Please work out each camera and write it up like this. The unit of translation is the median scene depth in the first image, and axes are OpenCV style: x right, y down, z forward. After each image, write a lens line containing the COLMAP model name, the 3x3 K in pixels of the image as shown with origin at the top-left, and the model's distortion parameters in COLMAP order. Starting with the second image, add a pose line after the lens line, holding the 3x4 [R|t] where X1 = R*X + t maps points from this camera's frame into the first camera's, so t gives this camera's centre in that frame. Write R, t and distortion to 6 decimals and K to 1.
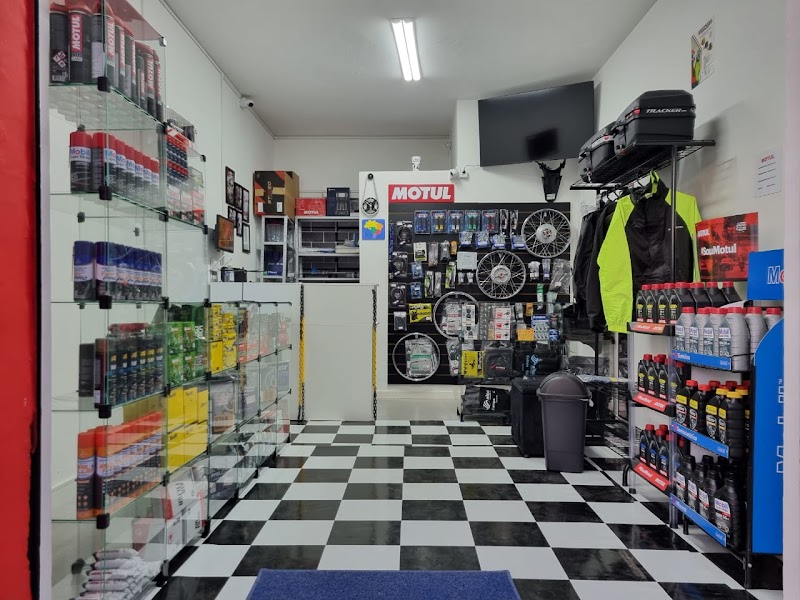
lens RADIAL K [[631.4, 0, 401.5], [0, 631.4, 314.1], [0, 0, 1]] dist [0.041412, -0.003311]
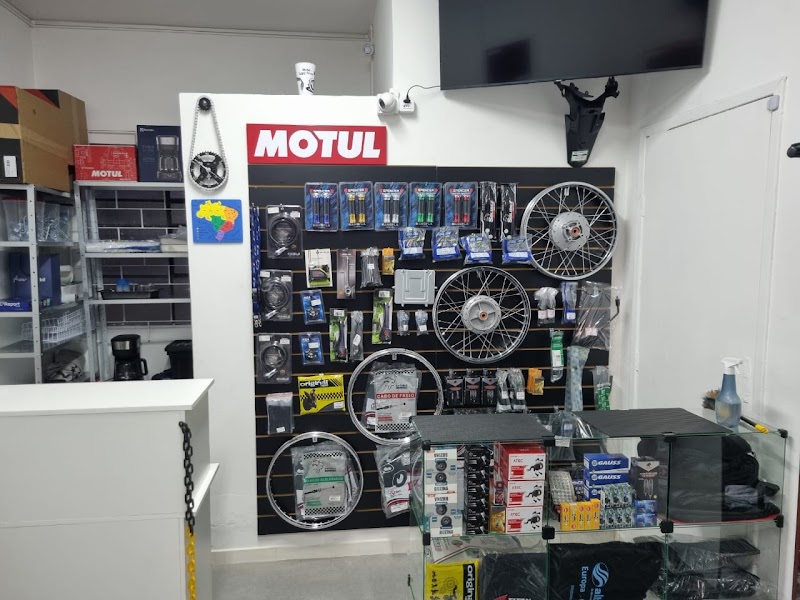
lens RADIAL K [[631.4, 0, 400.3], [0, 631.4, 323.8], [0, 0, 1]] dist [0.041412, -0.003311]
pose [[0.990297, -0.022722, 0.137095, 0.024308], [0.007842, 0.994107, 0.108117, -0.109107], [-0.138743, -0.105992, 0.984640, 0.513263]]
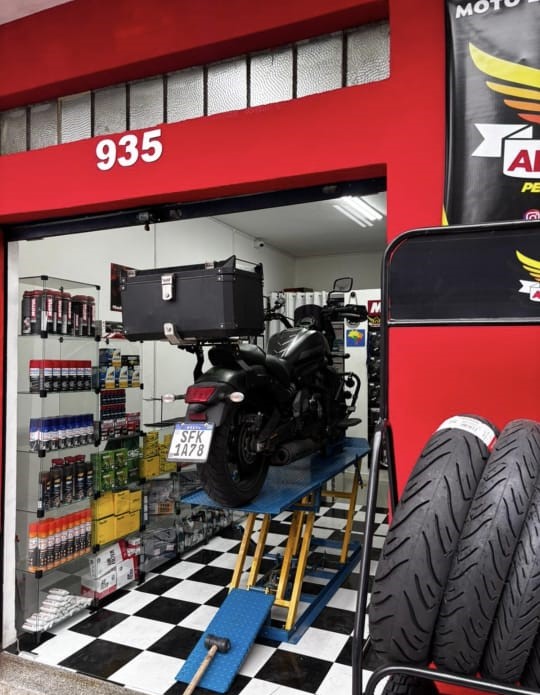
lens RADIAL K [[579.7, 0, 268.0], [0, 579.7, 346.0], [0, 0, 1]] dist [-0.006722, -0.006060]
pose [[0.921383, -0.007139, -0.388590, 0.233786], [-0.005669, 0.999478, -0.031802, -0.083175], [0.388614, 0.031505, 0.920862, -0.085205]]
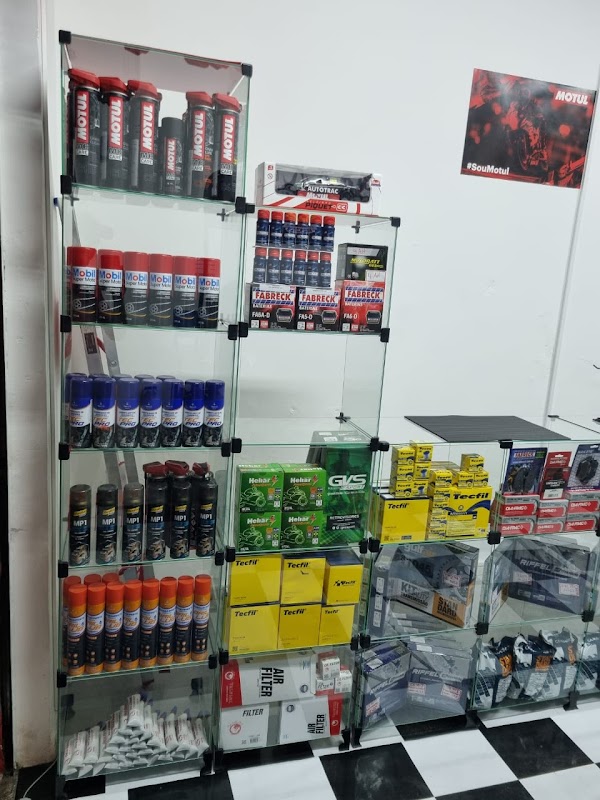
lens RADIAL K [[631.4, 0, 301.2], [0, 631.4, 403.0], [0, 0, 1]] dist [0.041412, -0.003311]
pose [[0.309791, 0.208442, -0.927675, 0.123943], [-0.073974, 0.978000, 0.195047, -0.081307], [0.947923, 0.008200, 0.318395, 0.311931]]
